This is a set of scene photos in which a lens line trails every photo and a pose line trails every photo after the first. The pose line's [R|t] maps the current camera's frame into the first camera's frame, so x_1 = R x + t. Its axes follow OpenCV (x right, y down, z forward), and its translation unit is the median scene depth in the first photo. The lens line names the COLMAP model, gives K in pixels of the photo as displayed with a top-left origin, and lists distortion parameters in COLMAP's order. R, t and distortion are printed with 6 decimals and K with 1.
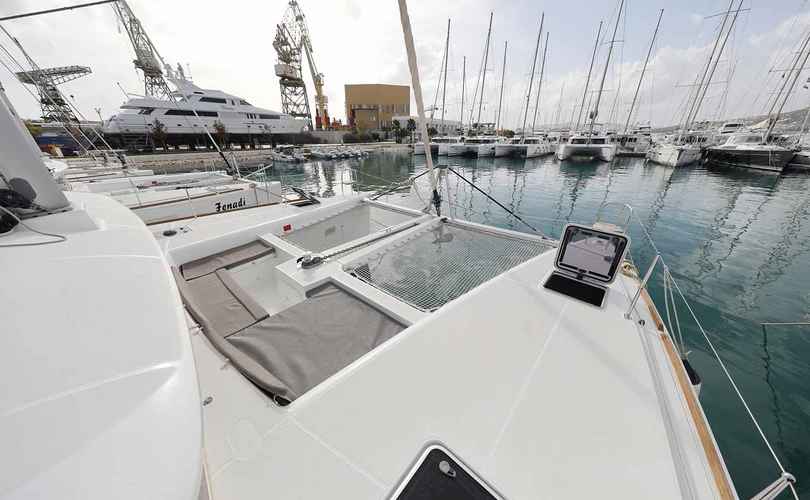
lens RADIAL K [[247.0, 0, 426.0], [0, 247.0, 256.5], [0, 0, 1]] dist [0.000011, -0.000003]
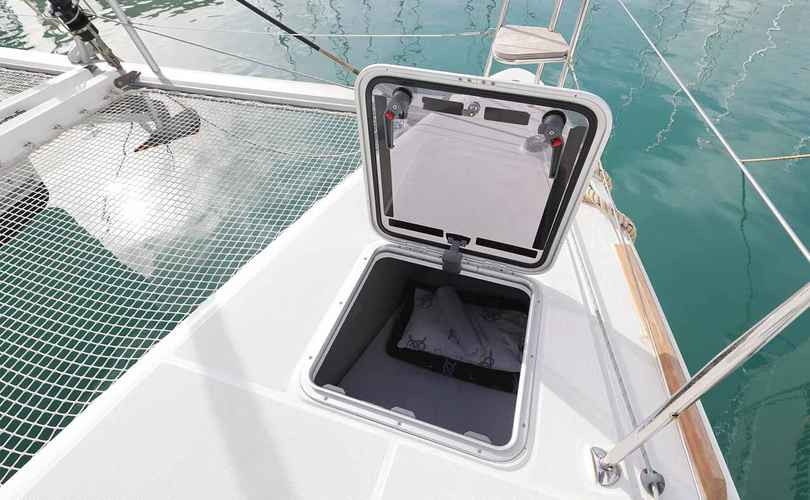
lens RADIAL K [[377.7, 0, 405.0], [0, 377.7, 250.0], [0, 0, 1]] dist [0.001455, 0.000125]
pose [[0.937271, -0.275744, 0.213280, 0.487576], [0.184294, 0.911272, 0.368266, -0.102439], [-0.295903, -0.305858, 0.904927, 0.629327]]
